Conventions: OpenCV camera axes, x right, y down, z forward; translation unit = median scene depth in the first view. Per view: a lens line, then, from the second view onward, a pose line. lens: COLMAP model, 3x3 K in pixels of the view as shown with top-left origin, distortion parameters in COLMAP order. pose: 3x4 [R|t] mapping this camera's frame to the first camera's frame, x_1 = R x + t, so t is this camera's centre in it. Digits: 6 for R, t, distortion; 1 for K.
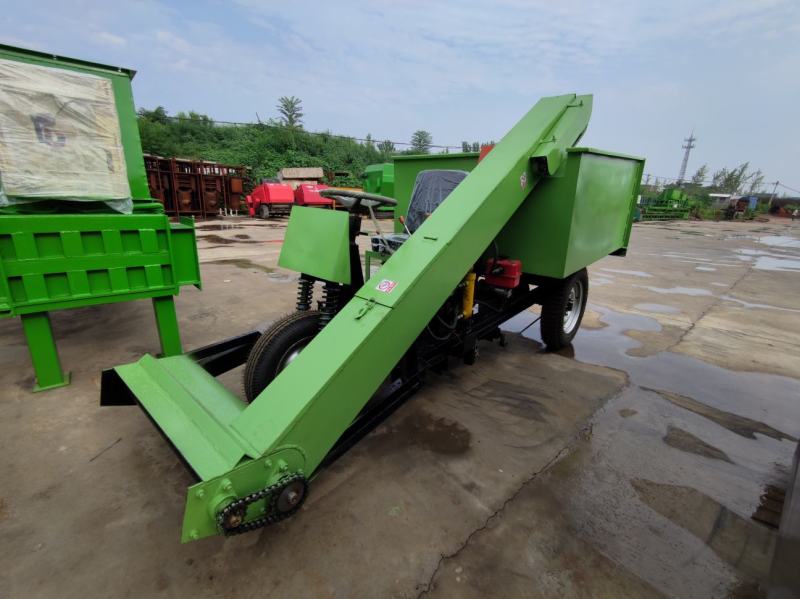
lens RADIAL K [[363.1, 0, 401.9], [0, 363.1, 299.4], [0, 0, 1]] dist [0.026230, -0.011274]
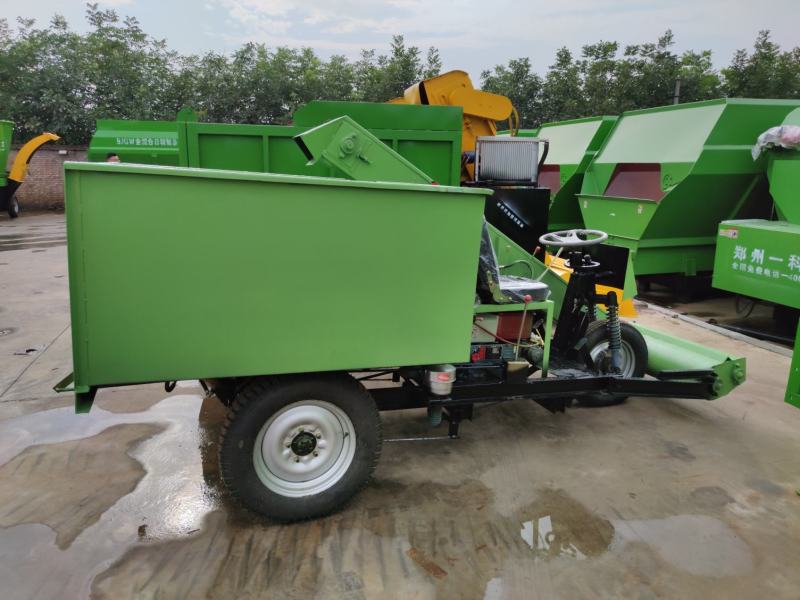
lens RADIAL K [[568.5, 0, 391.9], [0, 568.5, 291.0], [0, 0, 1]] dist [0.061733, -0.062430]
pose [[-0.883587, -0.148644, 0.444049, -0.058945], [0.082166, 0.884353, 0.459531, -0.133683], [-0.461002, 0.442522, -0.769189, 0.361090]]
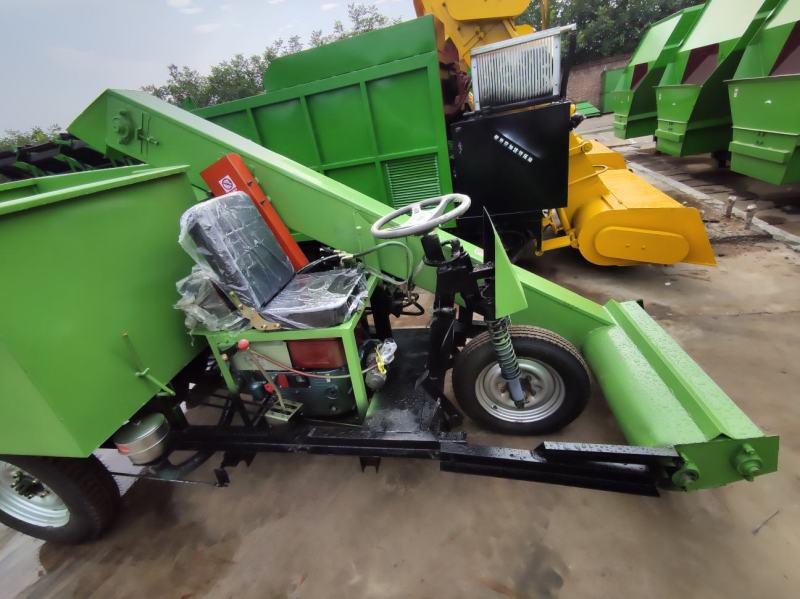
lens RADIAL K [[362.2, 0, 401.0], [0, 362.2, 297.4], [0, 0, 1]] dist [0.029320, -0.010589]
pose [[-0.554899, -0.312969, 0.770803, -0.094518], [0.371511, 0.735793, 0.566204, -0.076338], [-0.744356, 0.600548, -0.292019, 0.174022]]
